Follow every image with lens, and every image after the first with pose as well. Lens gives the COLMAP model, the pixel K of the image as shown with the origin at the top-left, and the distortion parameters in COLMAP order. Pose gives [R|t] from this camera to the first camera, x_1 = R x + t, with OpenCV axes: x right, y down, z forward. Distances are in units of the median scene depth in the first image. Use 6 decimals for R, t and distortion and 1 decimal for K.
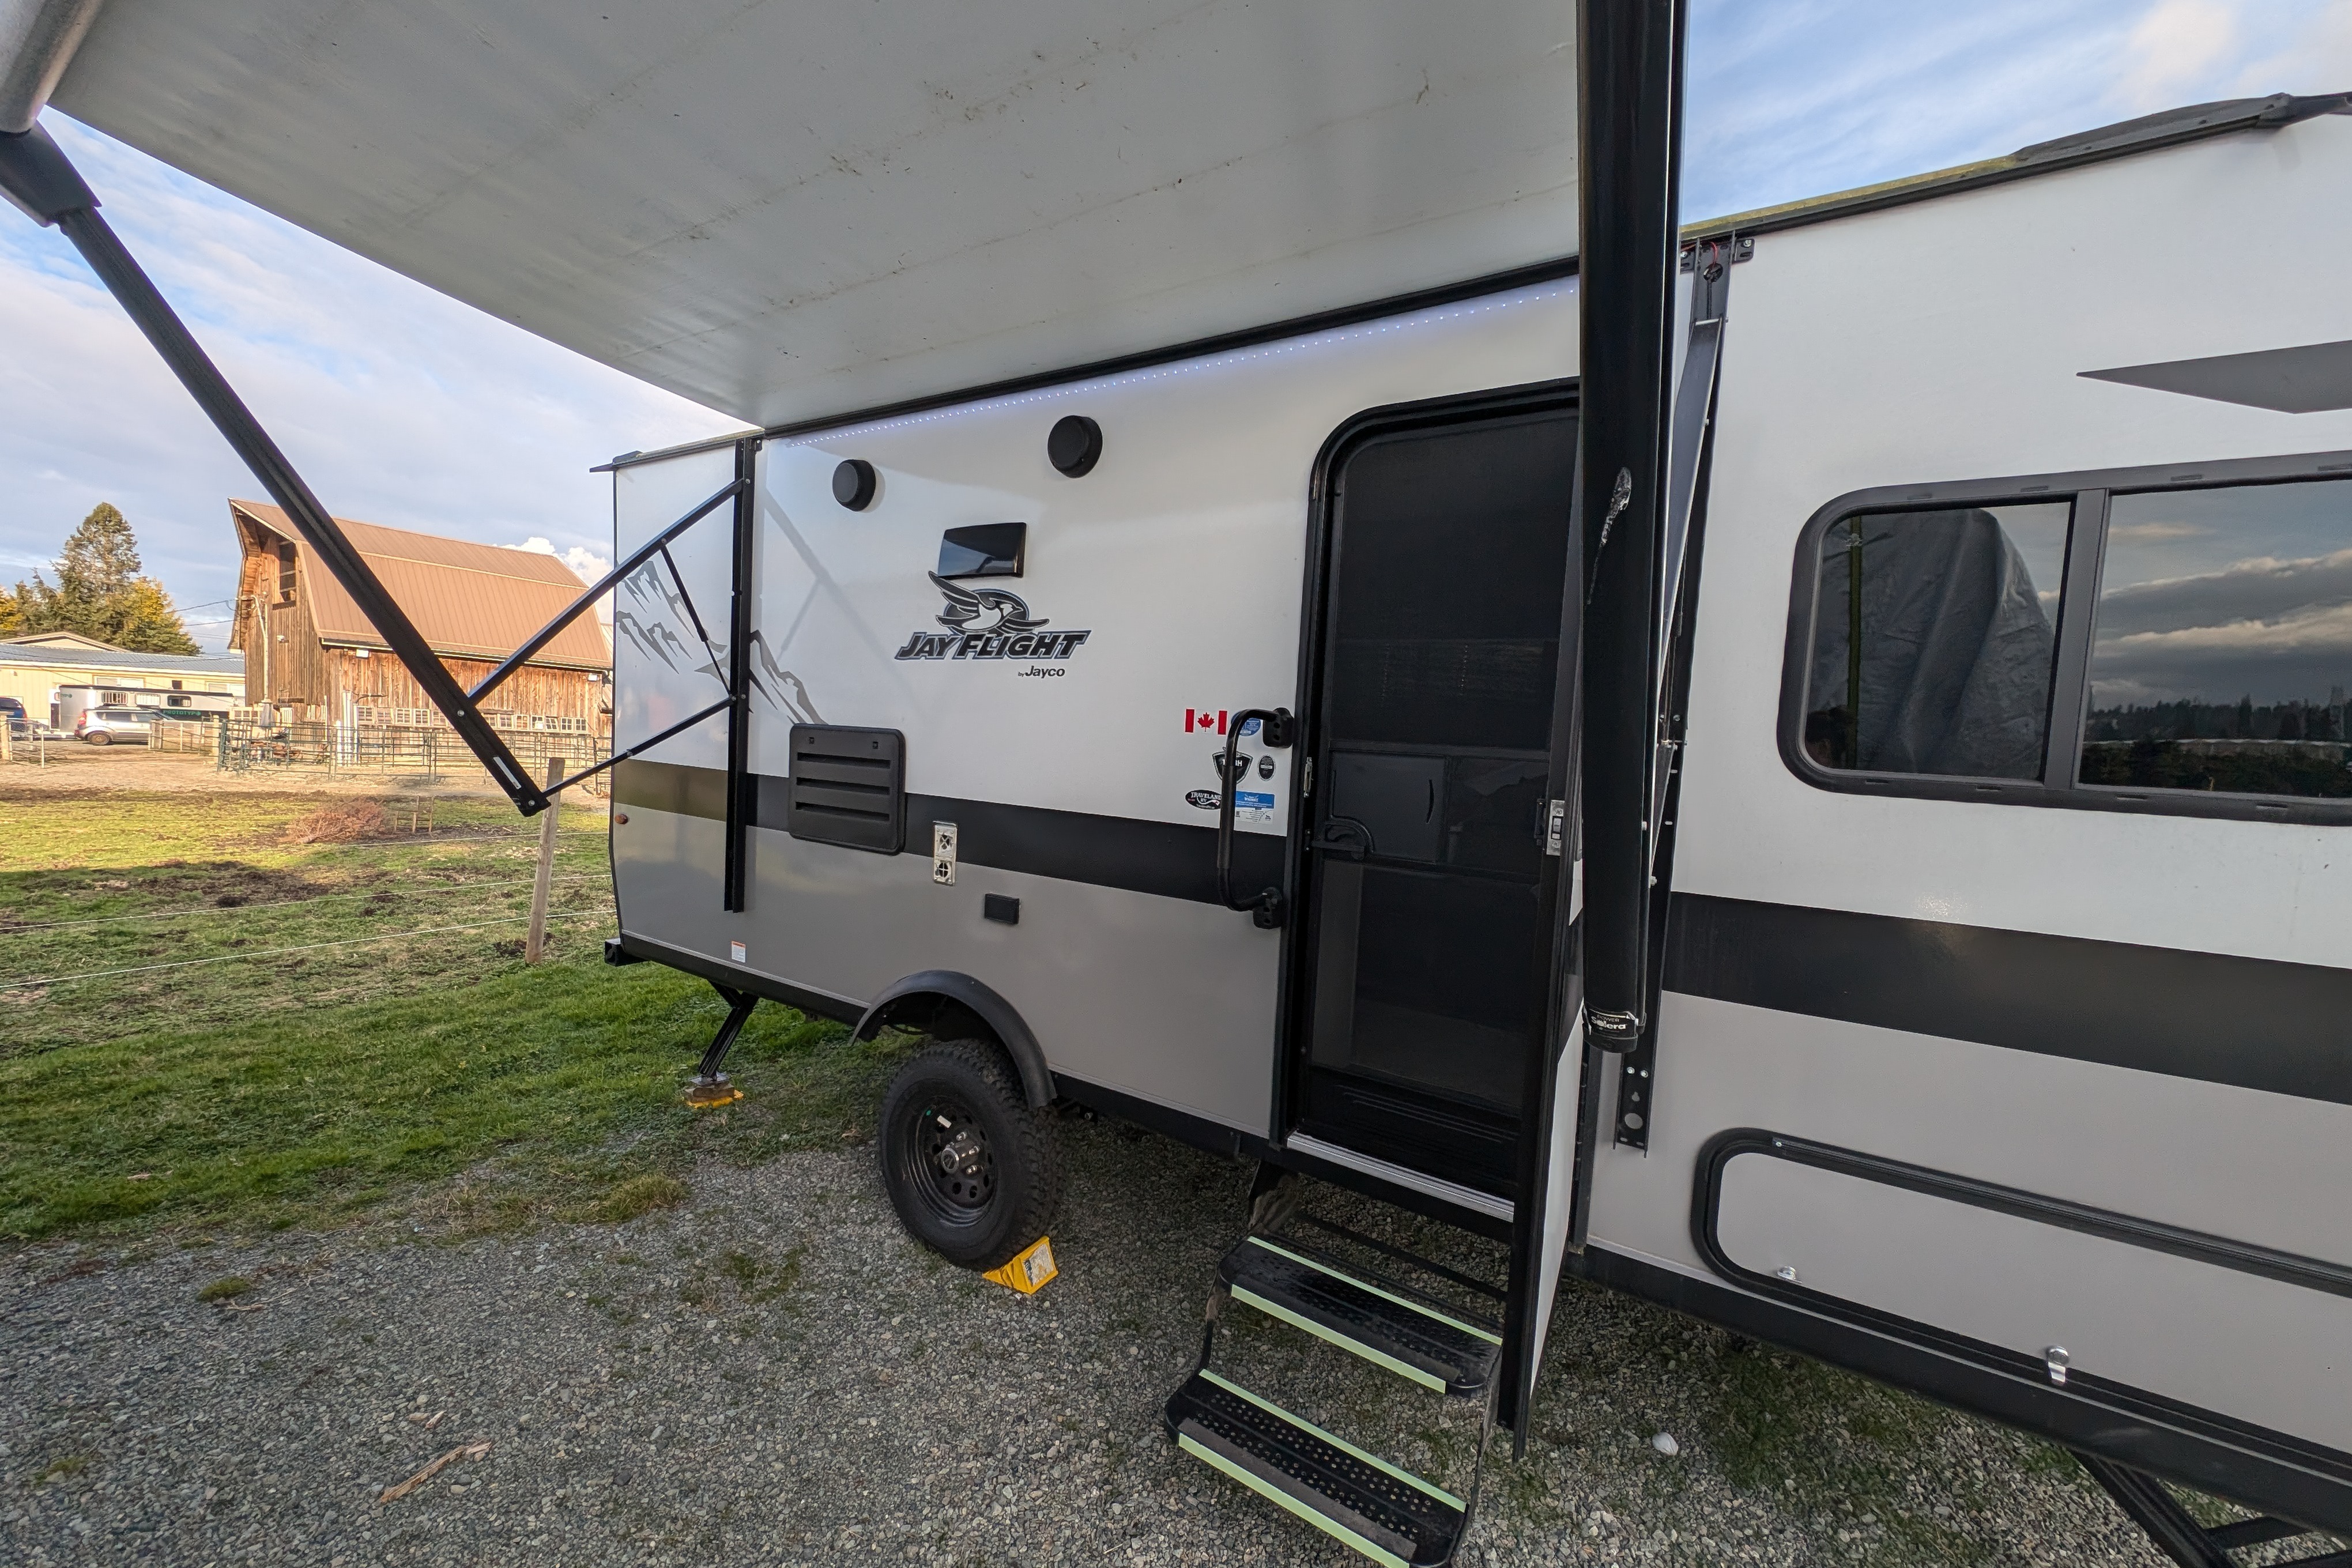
lens RADIAL K [[896.3, 0, 1168.1], [0, 896.3, 794.3], [0, 0, 1]] dist [-0.001054, 0.000317]
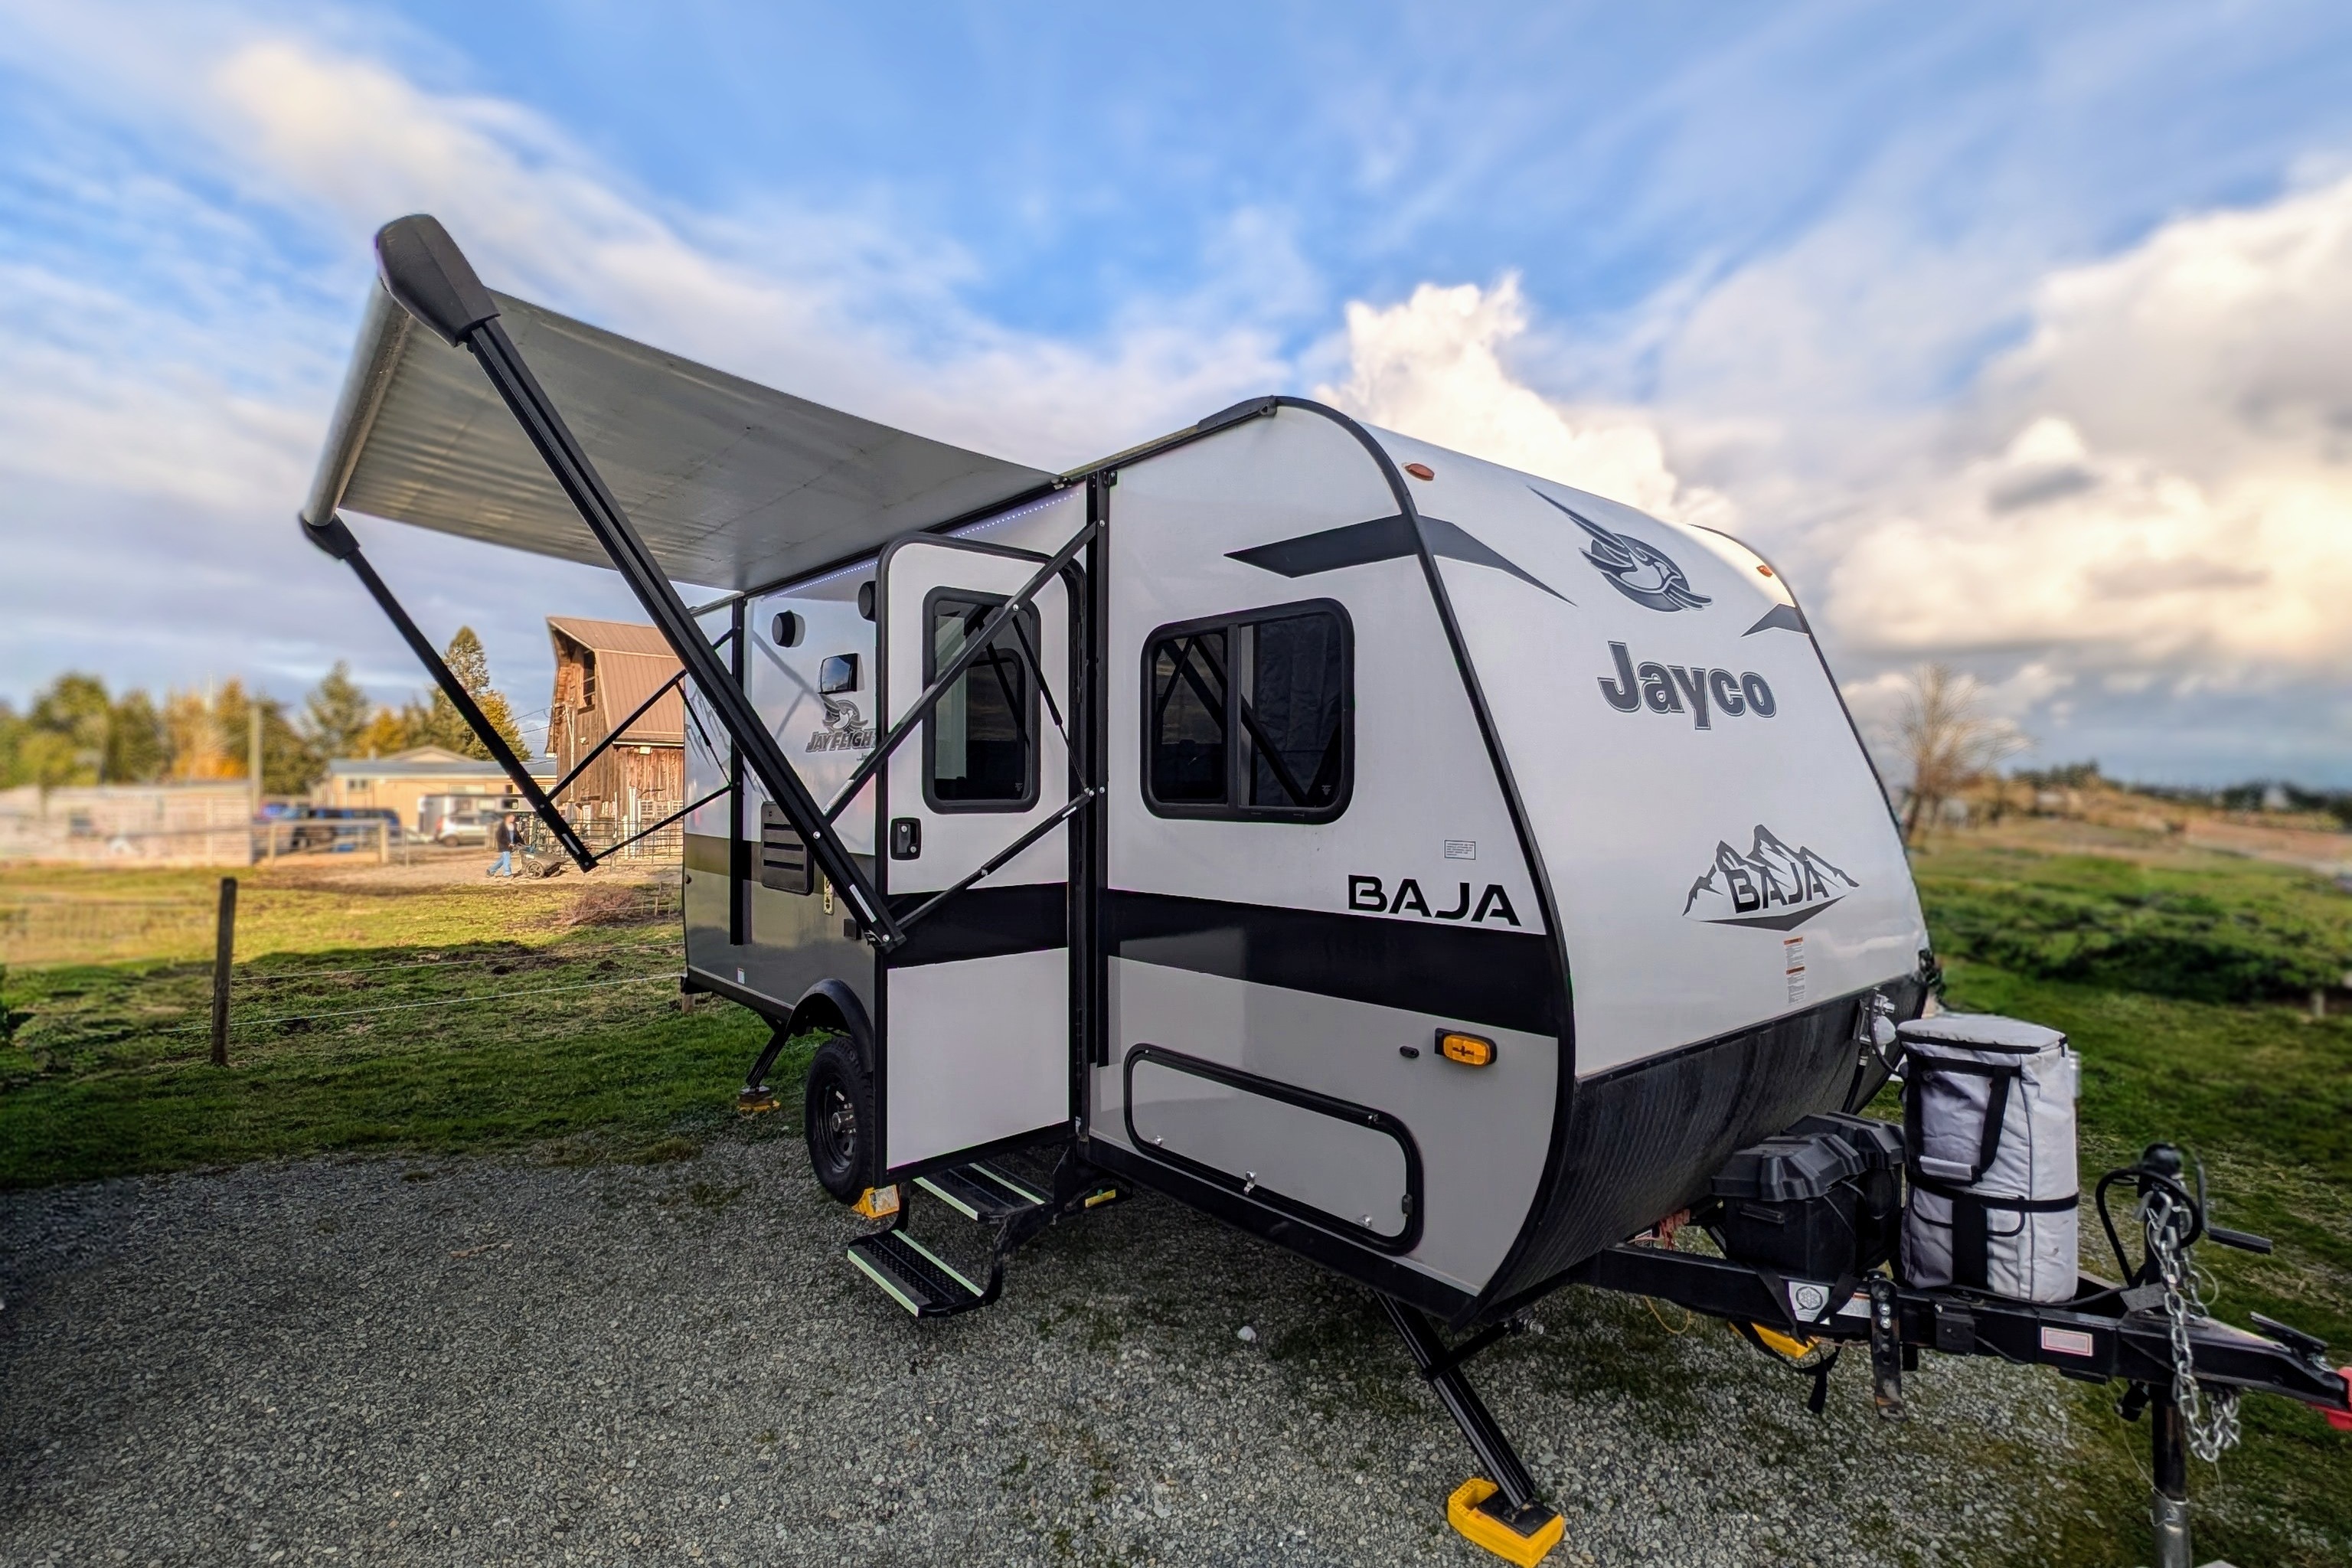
lens RADIAL K [[1120.8, 0, 1176.0], [0, 1120.8, 784.0], [0, 0, 1]] dist [0.010611, -0.000767]
pose [[0.951763, -0.052689, -0.302275, 0.454596], [0.029547, 0.996306, -0.080630, 0.032511], [0.305407, 0.067810, 0.949805, -0.279669]]
